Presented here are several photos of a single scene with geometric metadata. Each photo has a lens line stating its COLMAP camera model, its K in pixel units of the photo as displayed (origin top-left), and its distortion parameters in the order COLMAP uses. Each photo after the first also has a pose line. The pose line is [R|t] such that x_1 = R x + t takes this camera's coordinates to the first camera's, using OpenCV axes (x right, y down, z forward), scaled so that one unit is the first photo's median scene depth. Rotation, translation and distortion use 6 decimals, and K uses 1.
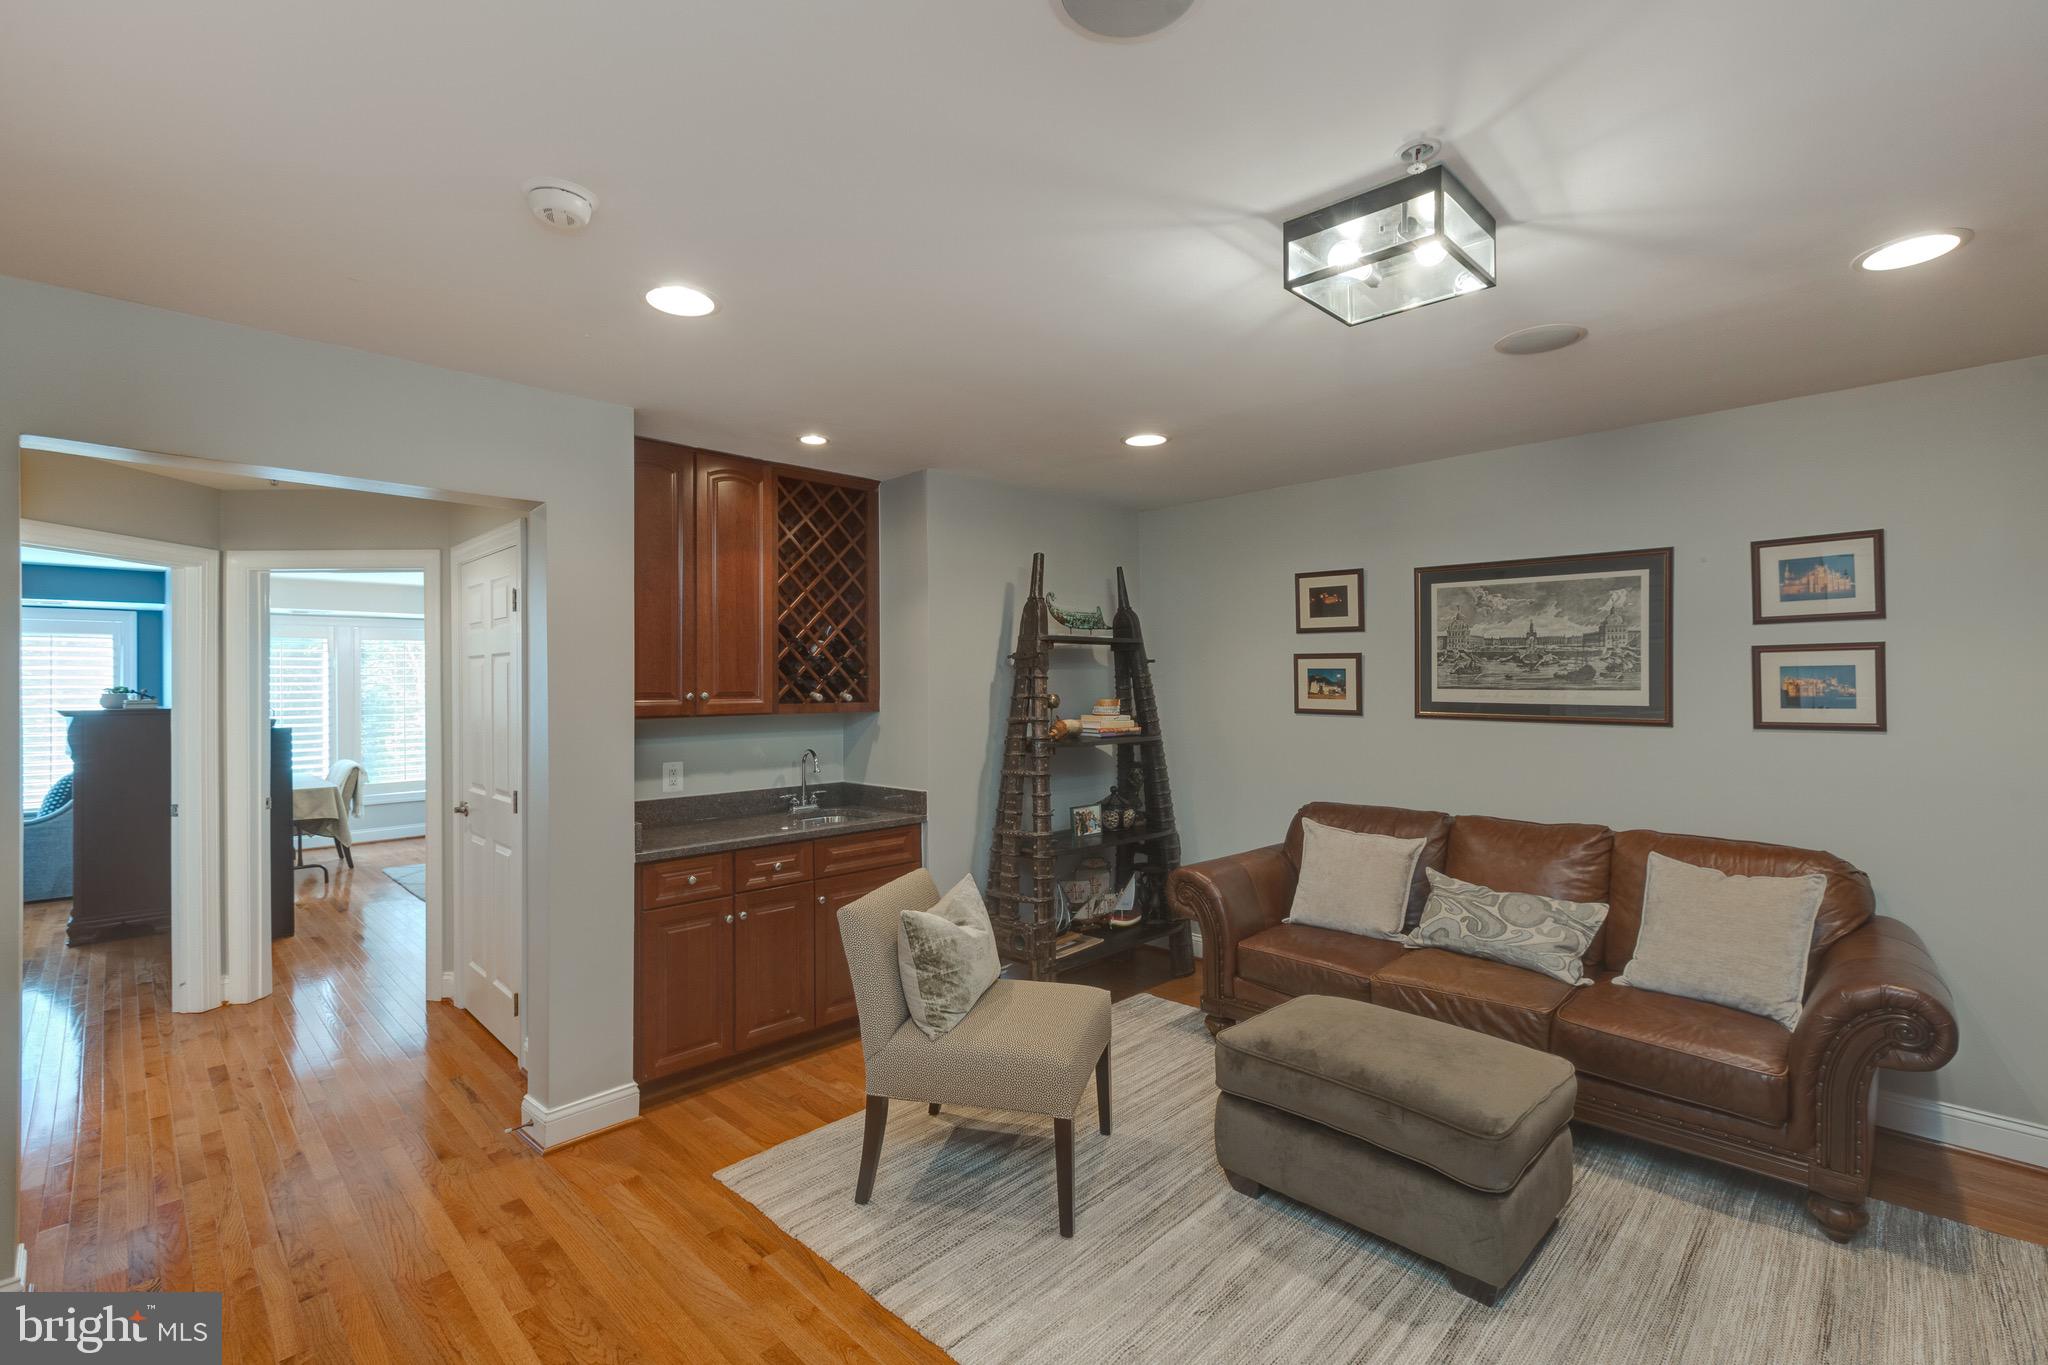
lens RADIAL K [[907.9, 0, 1030.3], [0, 907.9, 679.0], [0, 0, 1]] dist [0.001342, -0.000408]
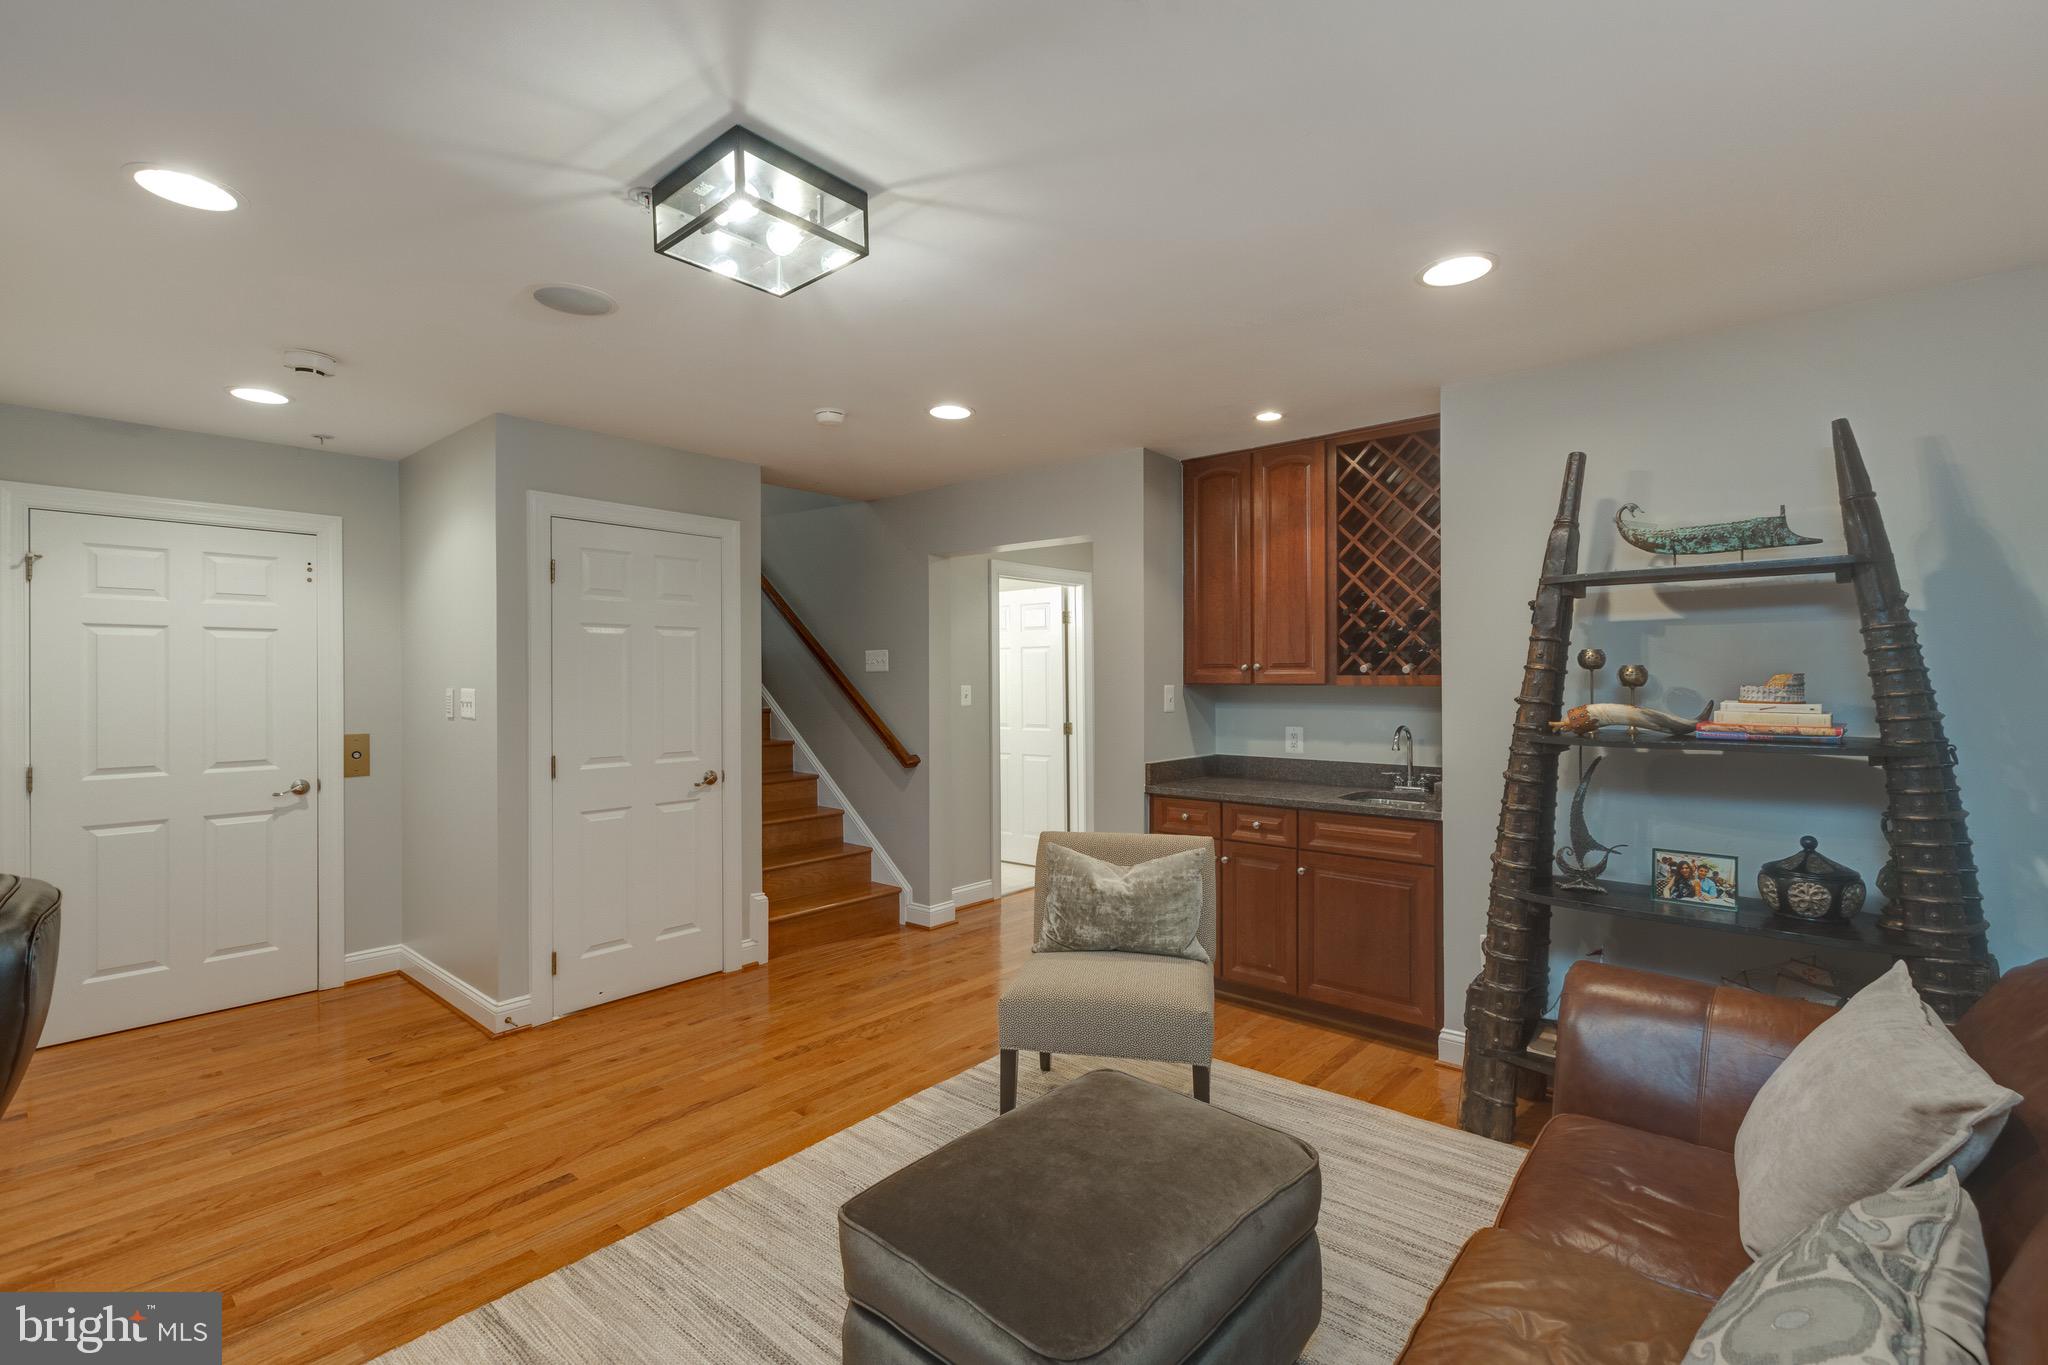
lens RADIAL K [[907.9, 0, 1030.3], [0, 907.9, 679.0], [0, 0, 1]] dist [0.001342, -0.000408]
pose [[0.073512, 0.008354, -0.997259, 0.743202], [0.006942, 0.999936, 0.008888, 0.021345], [0.997270, -0.007576, 0.073449, 0.630397]]
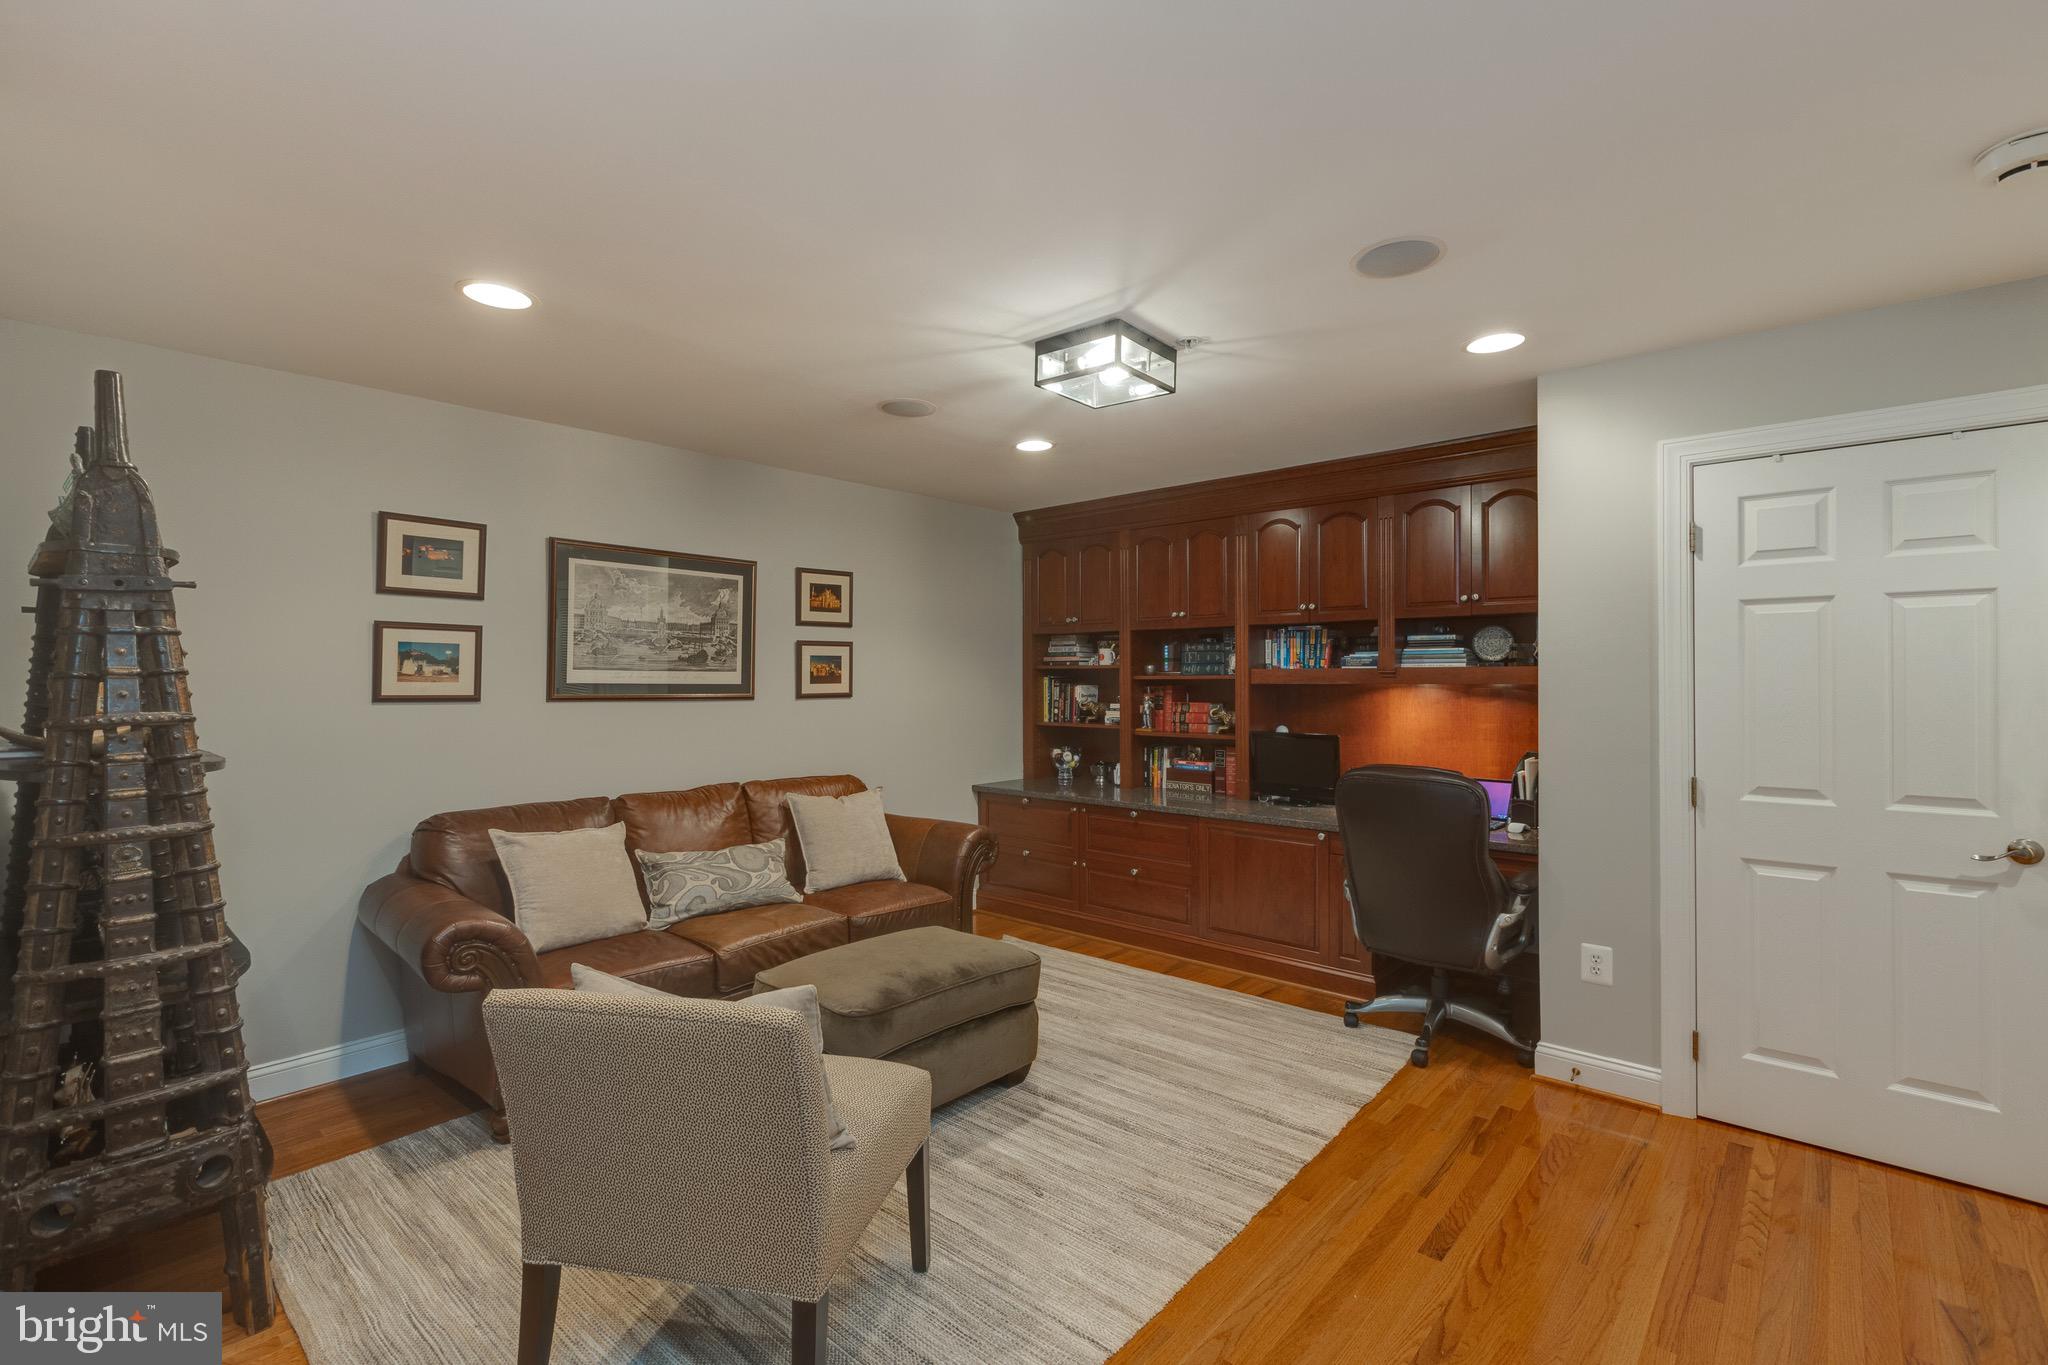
lens RADIAL K [[907.9, 0, 1030.3], [0, 907.9, 679.0], [0, 0, 1]] dist [0.001342, -0.000408]
pose [[-0.051641, 0.008466, 0.998630, -0.561893], [0.001792, 0.999963, -0.008384, 0.031861], [-0.998664, 0.001357, -0.051654, 0.621591]]
